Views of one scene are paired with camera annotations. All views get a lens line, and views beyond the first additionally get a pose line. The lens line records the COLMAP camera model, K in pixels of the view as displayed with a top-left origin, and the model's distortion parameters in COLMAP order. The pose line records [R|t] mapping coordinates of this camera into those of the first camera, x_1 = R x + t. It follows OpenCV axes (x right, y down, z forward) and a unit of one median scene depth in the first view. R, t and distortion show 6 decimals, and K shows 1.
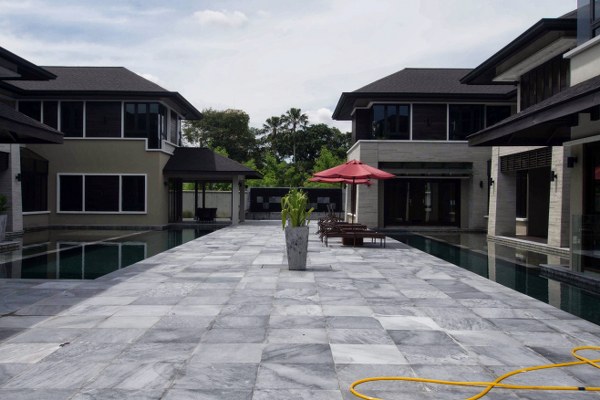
lens RADIAL K [[521.9, 0, 300.0], [0, 521.9, 200.2], [0, 0, 1]] dist [0.002702, 0.001734]
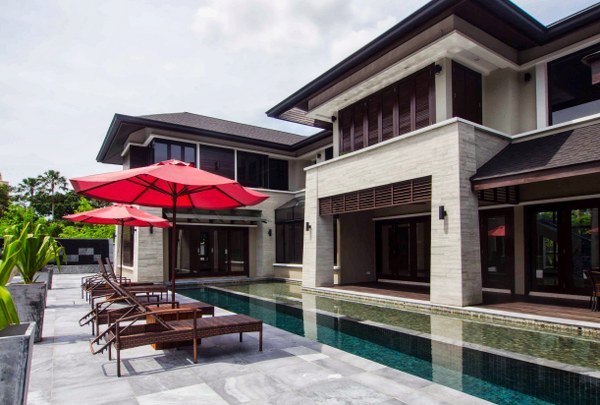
lens RADIAL K [[365.3, 0, 297.8], [0, 365.3, 242.8], [0, 0, 1]] dist [-0.000690, -0.002180]
pose [[0.837750, -0.002895, 0.546046, 0.009795], [0.015270, 0.999719, -0.018128, 0.002792], [-0.545840, 0.023525, 0.837559, 0.371431]]
